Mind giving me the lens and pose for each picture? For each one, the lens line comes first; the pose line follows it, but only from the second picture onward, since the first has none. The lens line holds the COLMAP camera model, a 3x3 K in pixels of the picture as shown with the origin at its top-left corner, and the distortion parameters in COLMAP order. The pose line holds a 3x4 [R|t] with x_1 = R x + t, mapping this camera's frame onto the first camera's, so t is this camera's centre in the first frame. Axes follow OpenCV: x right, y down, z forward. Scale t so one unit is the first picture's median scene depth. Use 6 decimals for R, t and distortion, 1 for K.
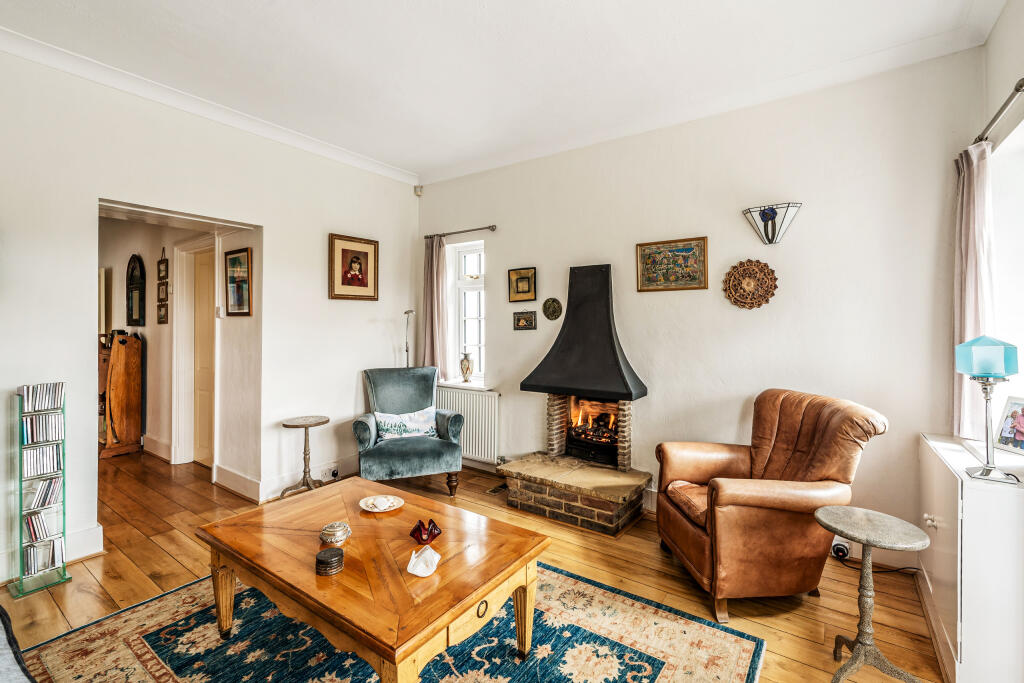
lens RADIAL K [[446.5, 0, 511.8], [0, 446.5, 334.7], [0, 0, 1]] dist [0.003278, 0.000330]
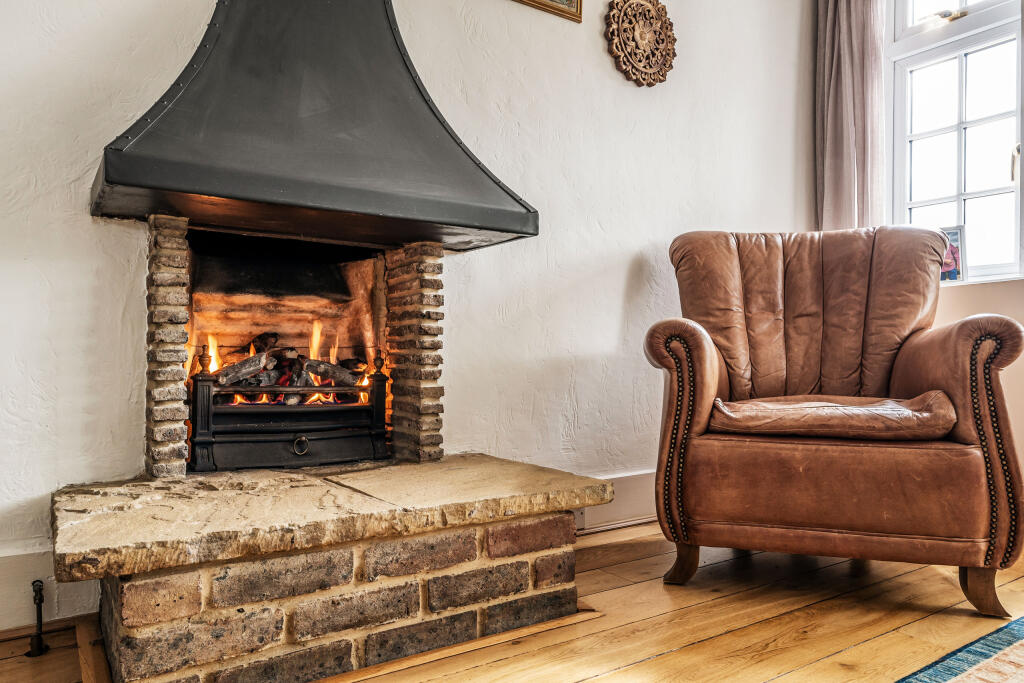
lens RADIAL K [[691.3, 0, 511.8], [0, 691.3, 343.4], [0, 0, 1]] dist [0.004581, 0.000714]
pose [[0.364977, 0.009155, 0.930971, -0.256967], [0.007603, 0.999889, -0.012813, 0.240354], [-0.930985, 0.011754, 0.364867, 0.804279]]
